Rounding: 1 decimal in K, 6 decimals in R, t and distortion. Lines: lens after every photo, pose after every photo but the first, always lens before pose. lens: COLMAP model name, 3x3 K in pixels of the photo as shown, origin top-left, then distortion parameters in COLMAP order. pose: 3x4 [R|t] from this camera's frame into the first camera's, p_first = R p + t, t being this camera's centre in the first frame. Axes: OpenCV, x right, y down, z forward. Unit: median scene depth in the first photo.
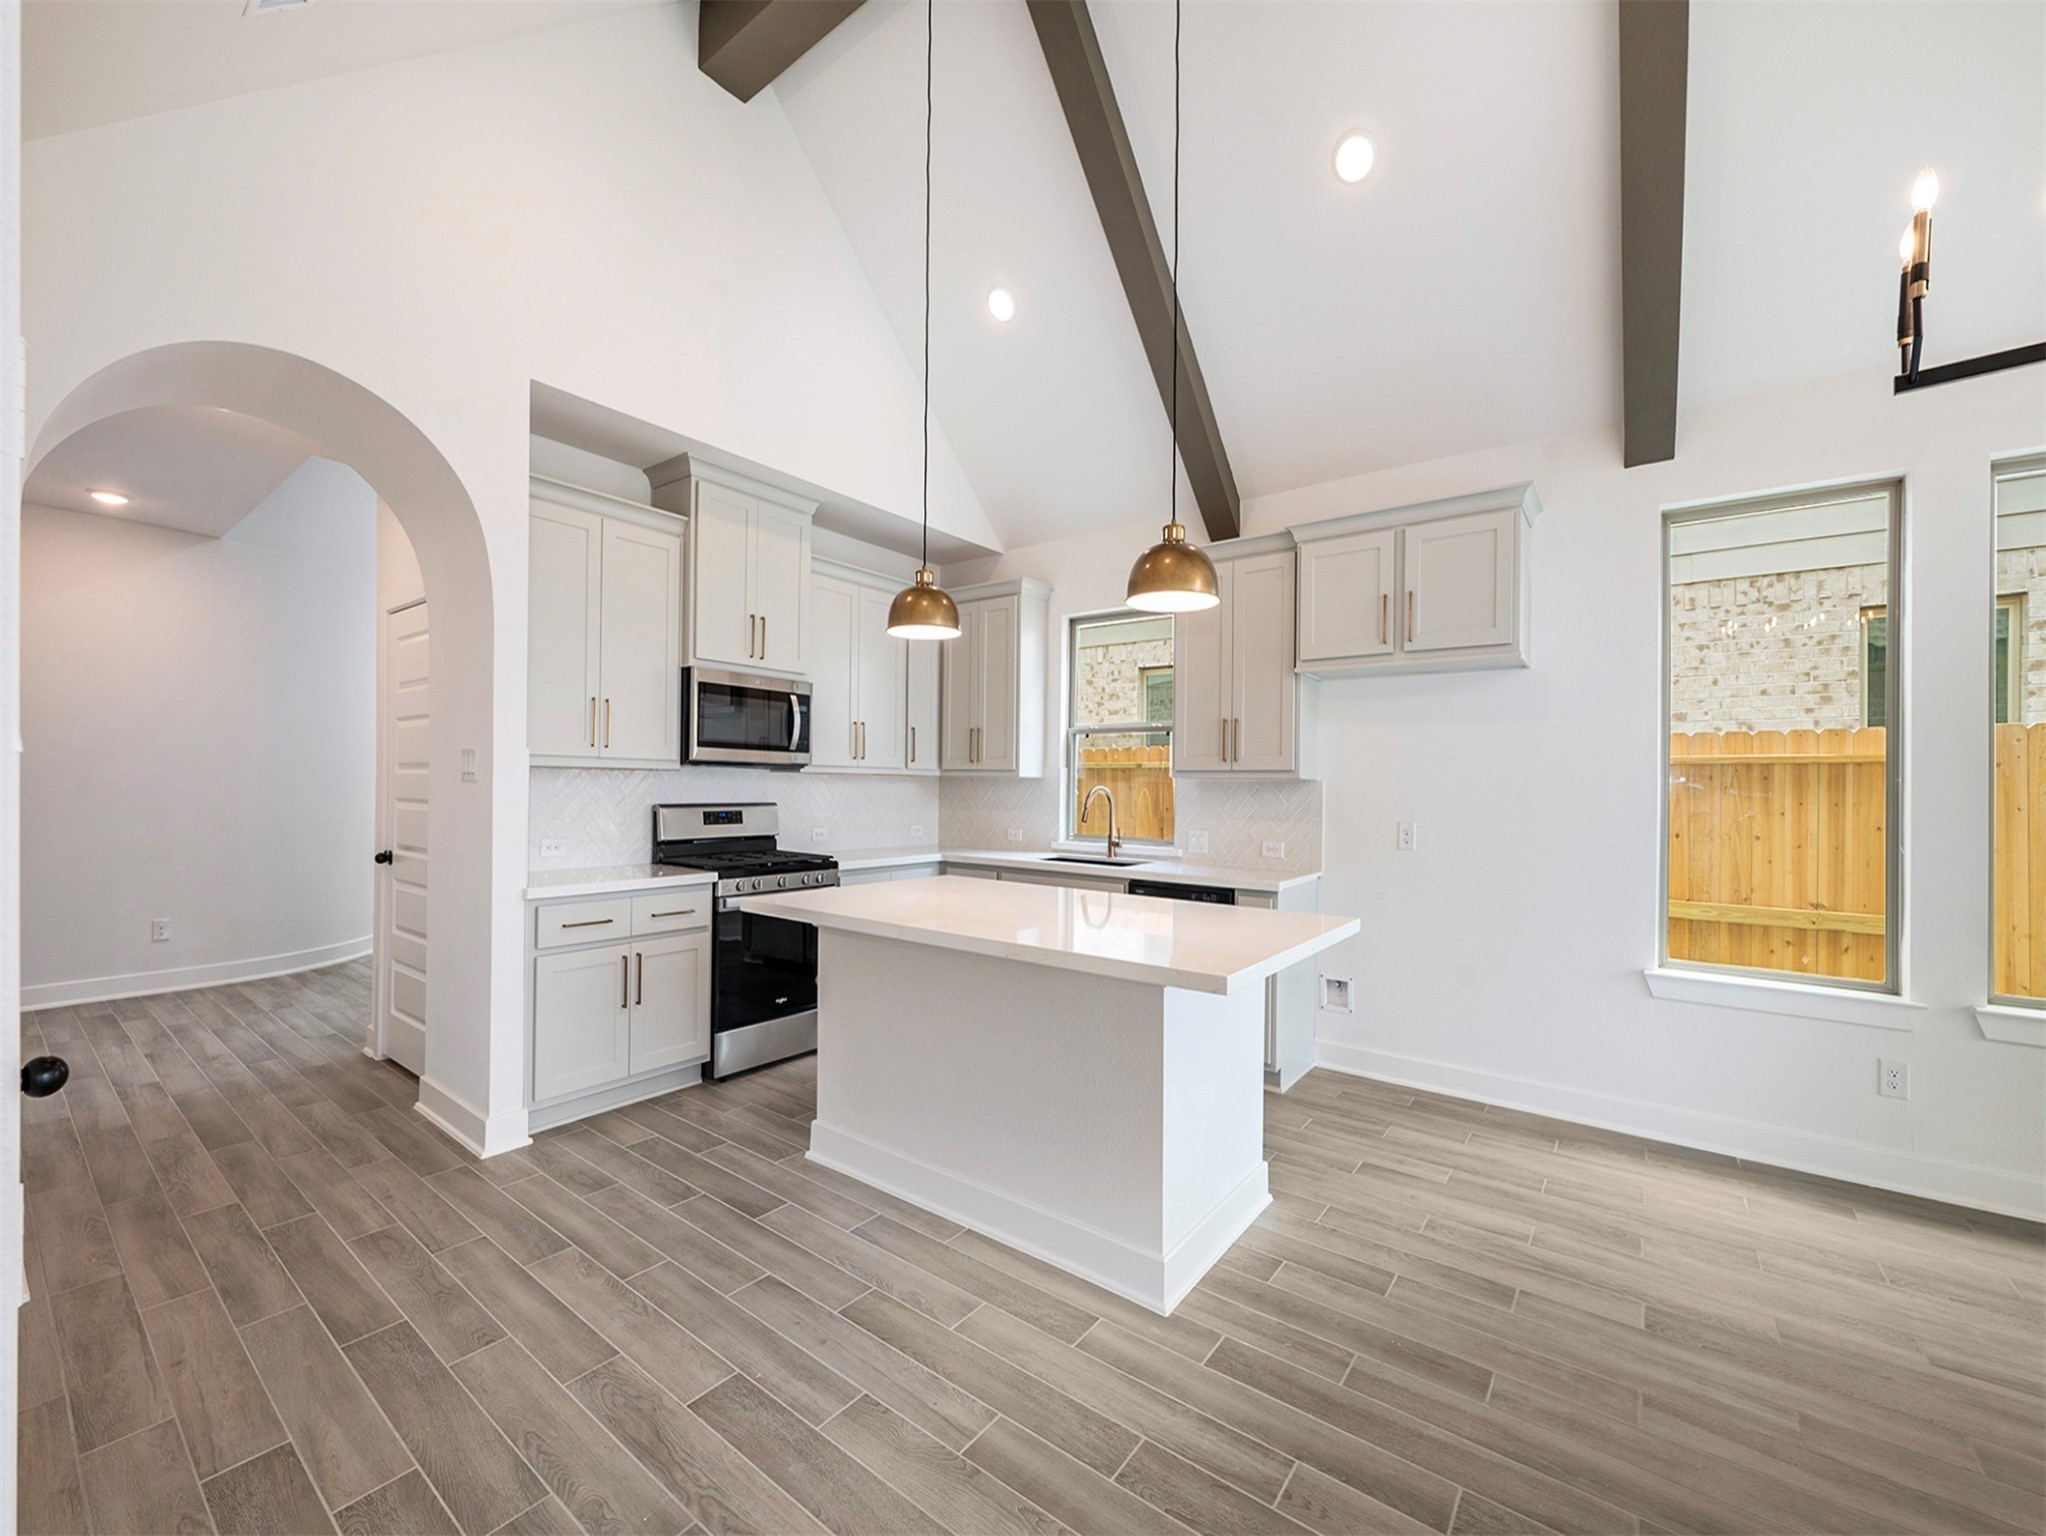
lens RADIAL K [[837.9, 0, 1023.0], [0, 837.9, 768.0], [0, 0, 1]] dist [0.006758, -0.000254]
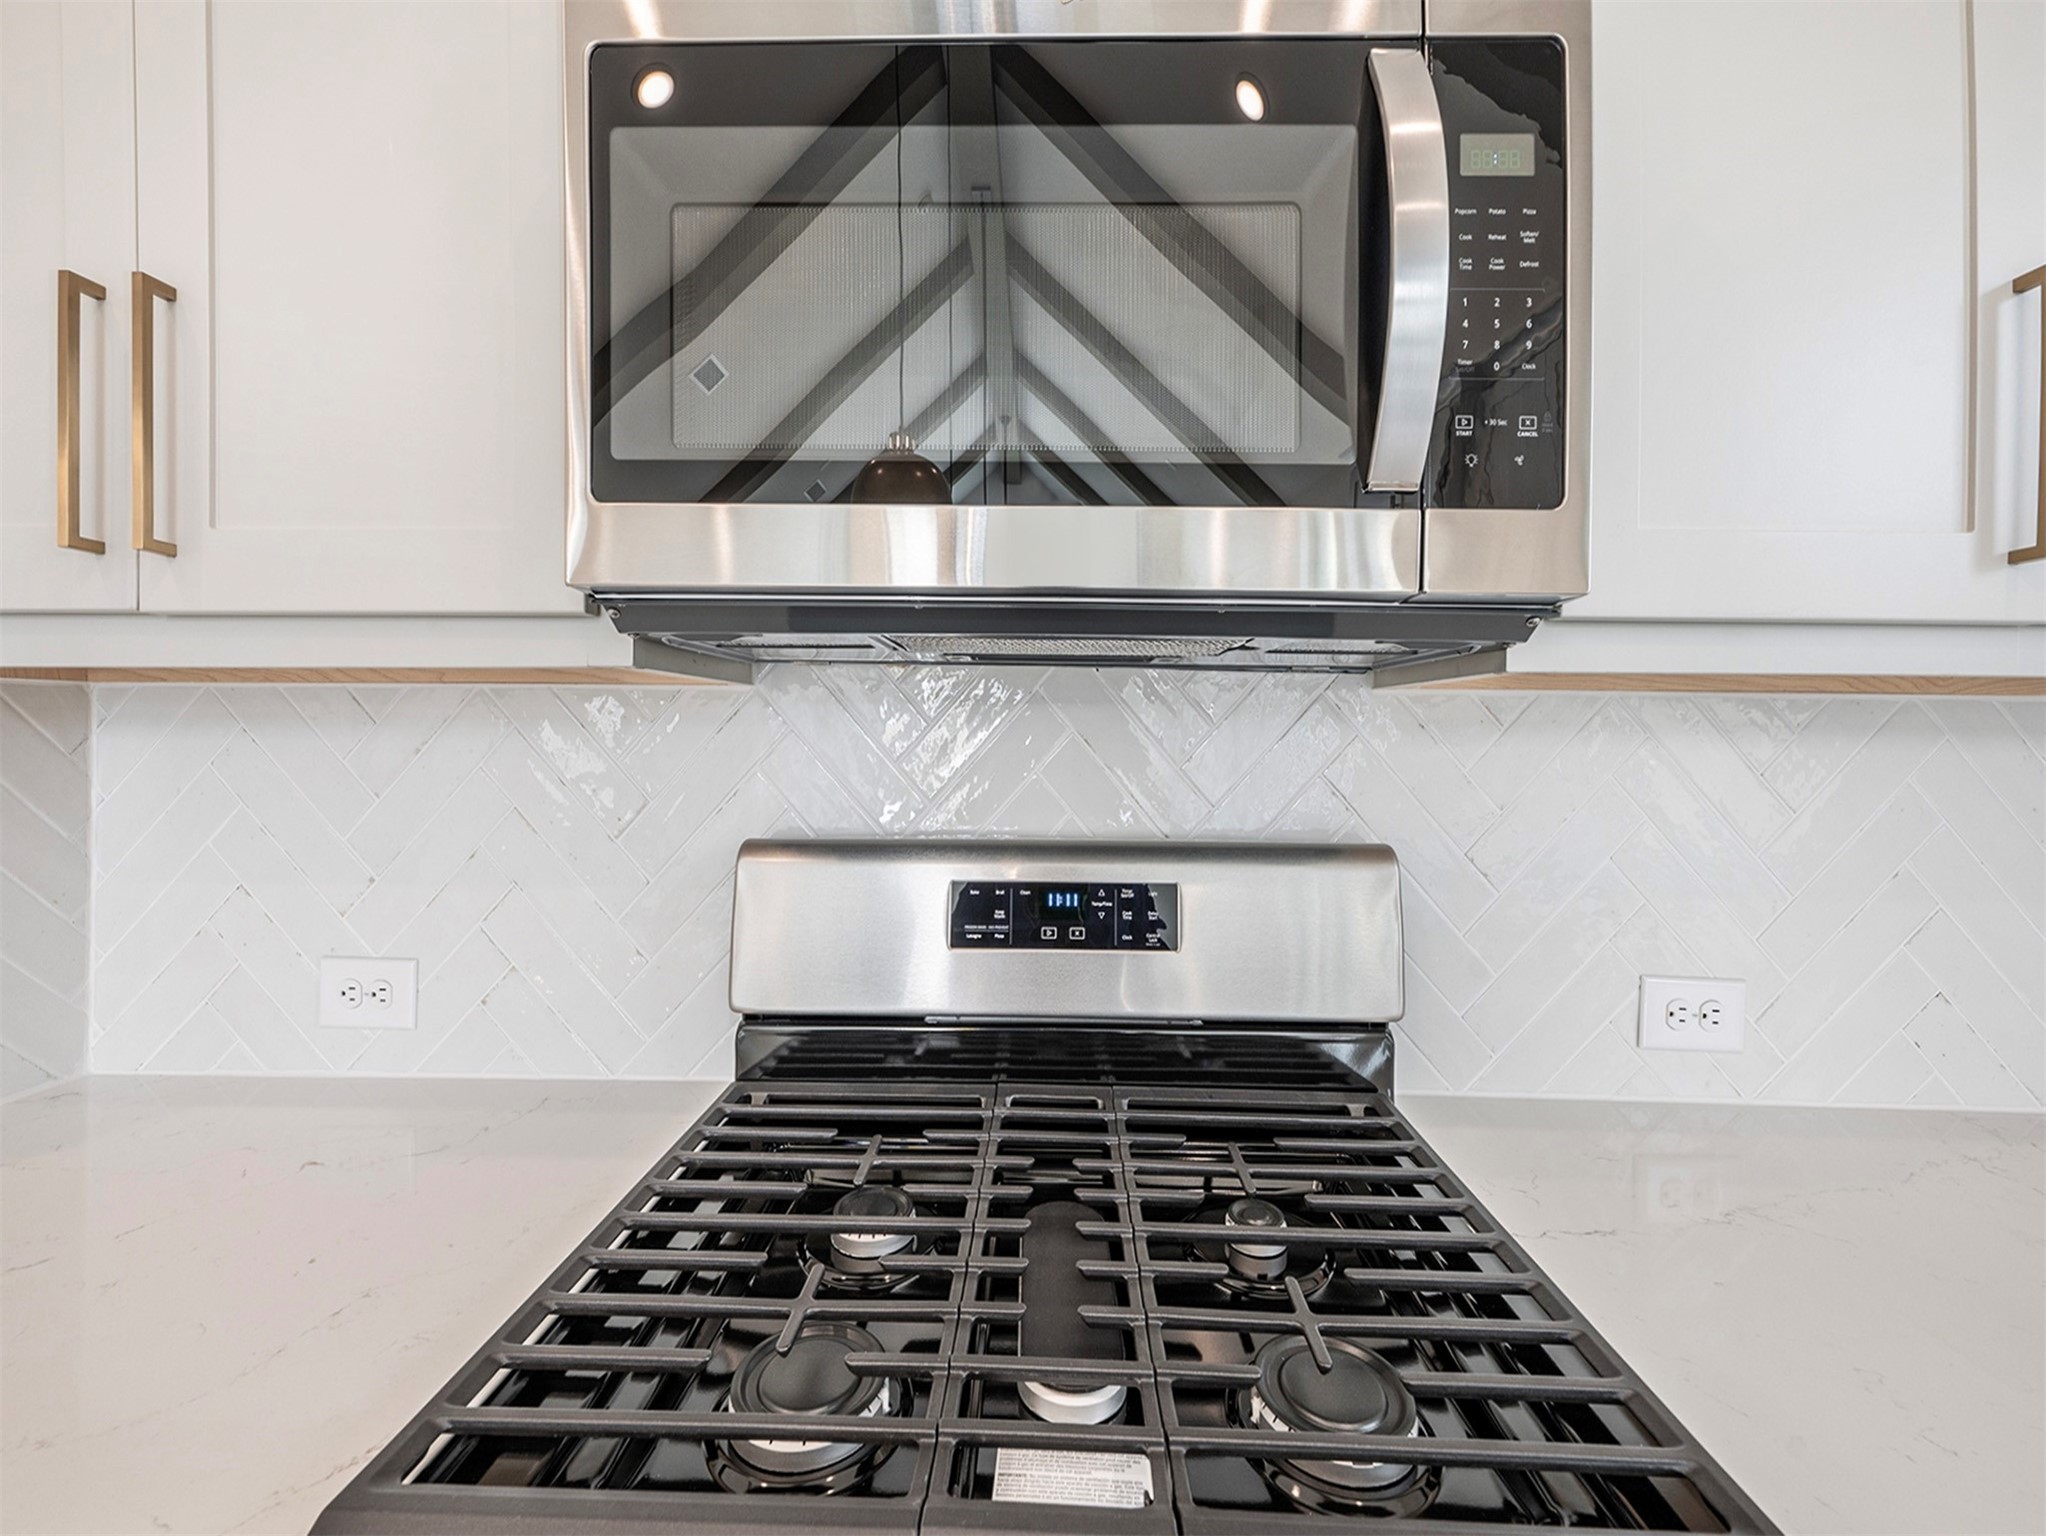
lens RADIAL K [[832.9, 0, 1005.2], [0, 832.9, 719.6], [0, 0, 1]] dist [0.002203, 0.000158]
pose [[0.583487, -0.002484, -0.812119, -0.226169], [0.020296, 0.999728, 0.011525, 0.011641], [0.811869, -0.023207, 0.583378, 0.960600]]
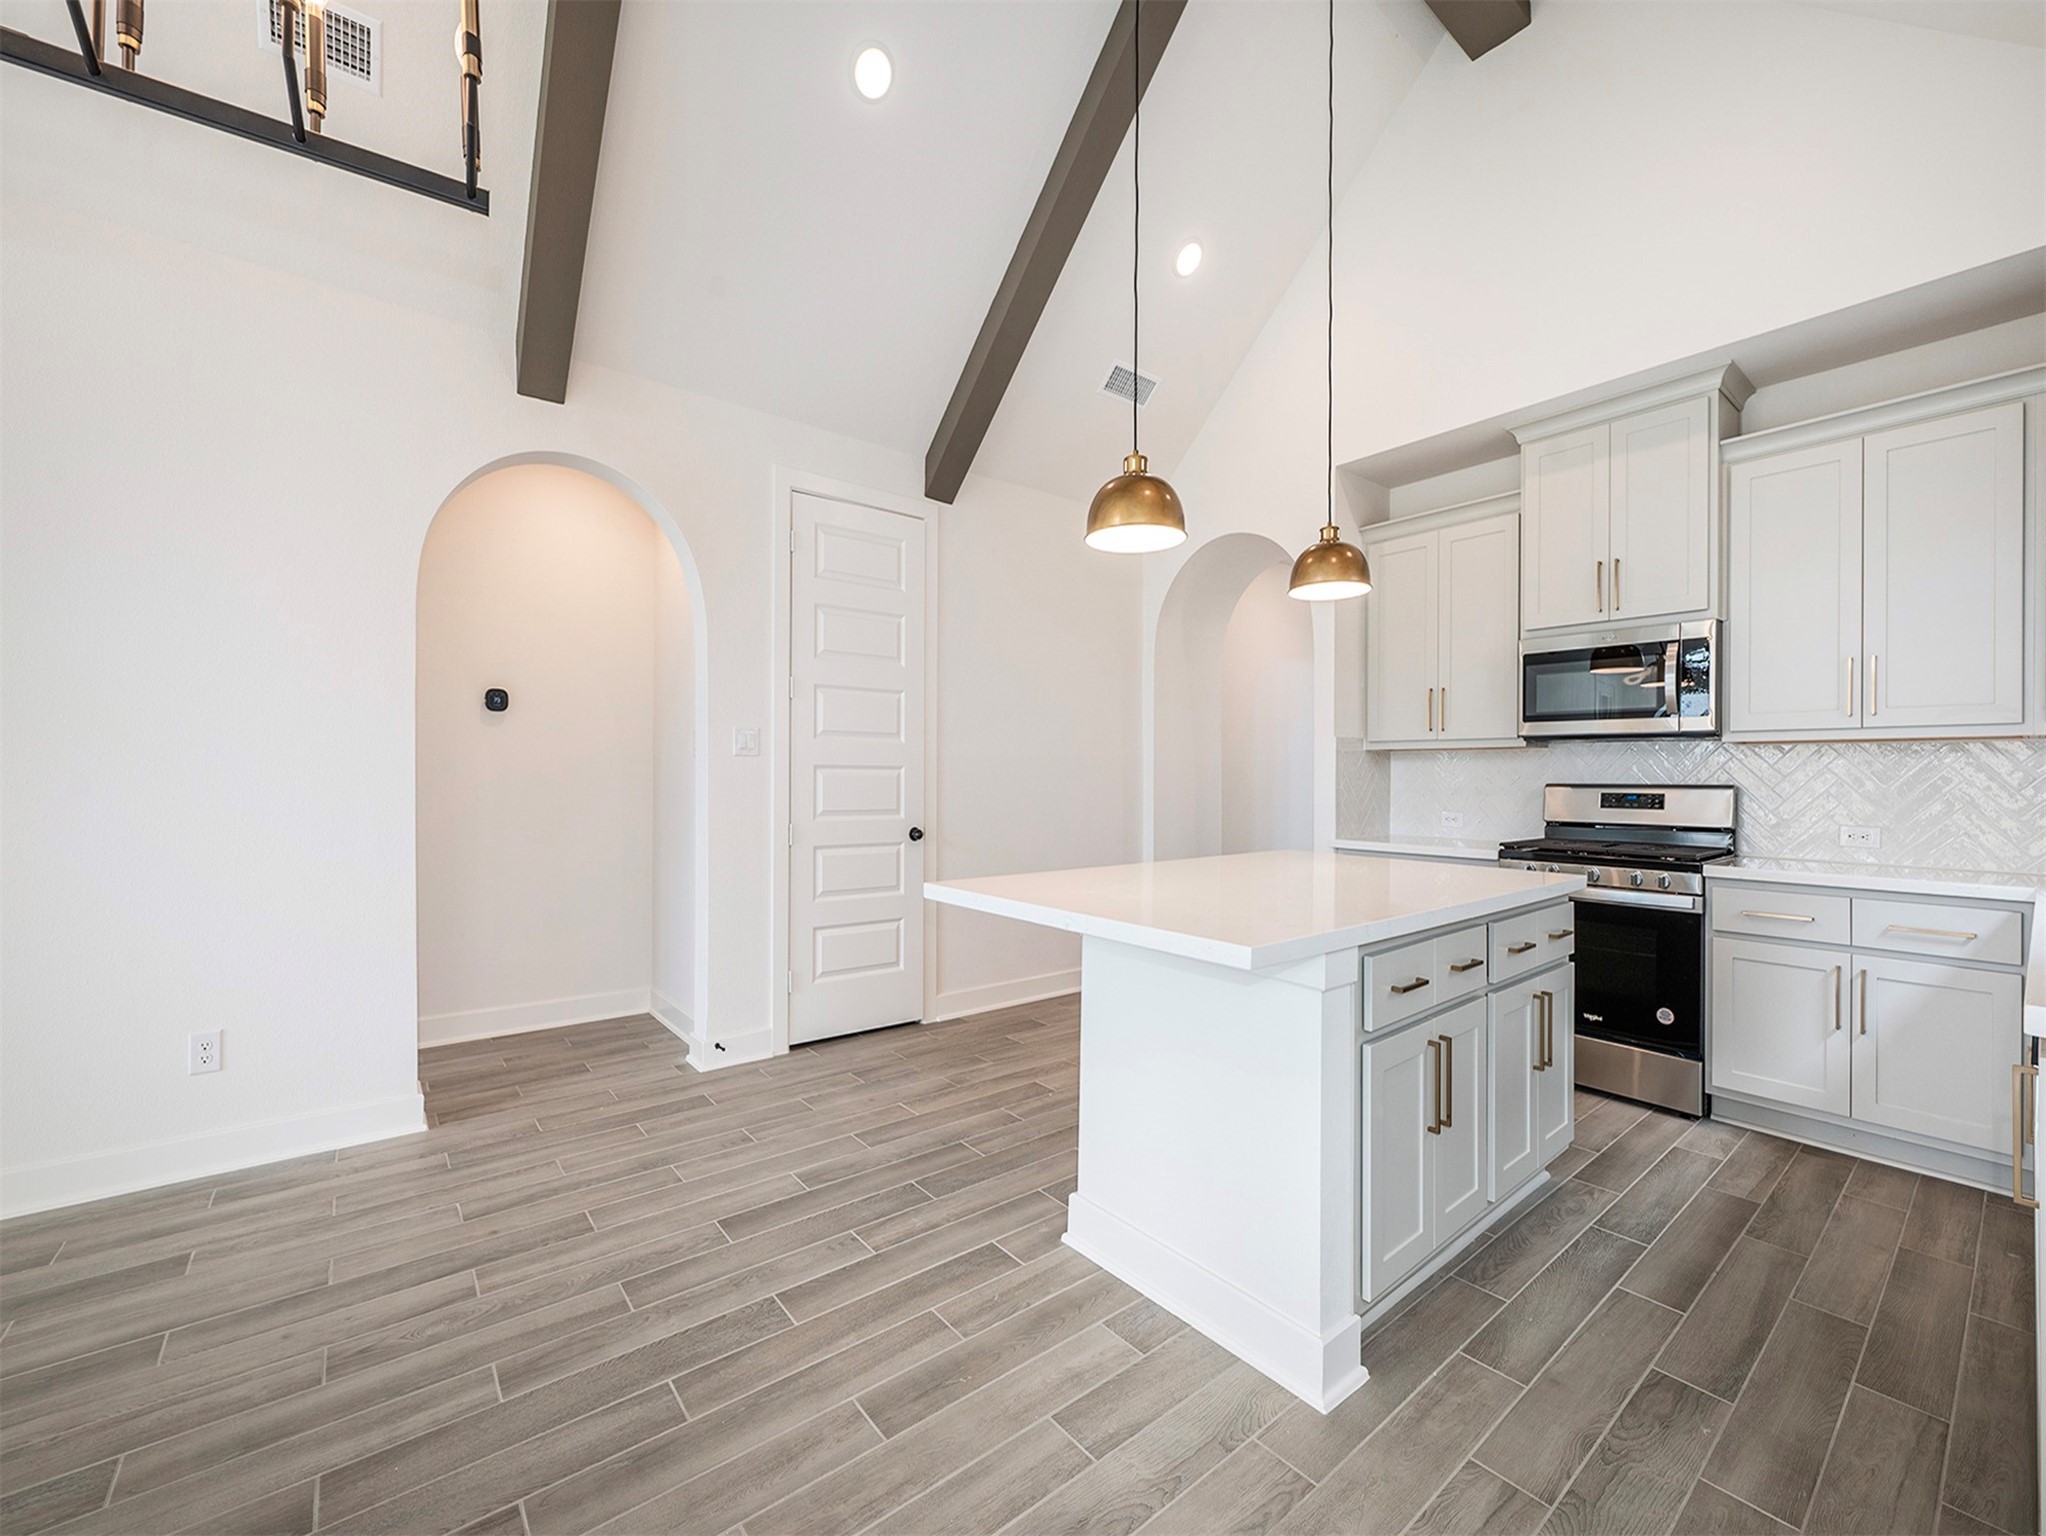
lens RADIAL K [[815.4, 0, 1023.0], [0, 815.4, 768.0], [0, 0, 1]] dist [0.001370, 0.000195]
pose [[-0.245117, -0.029445, -0.969046, 0.650254], [0.007002, 0.999459, -0.032140, 0.052750], [0.969468, -0.014663, -0.244779, 0.664595]]
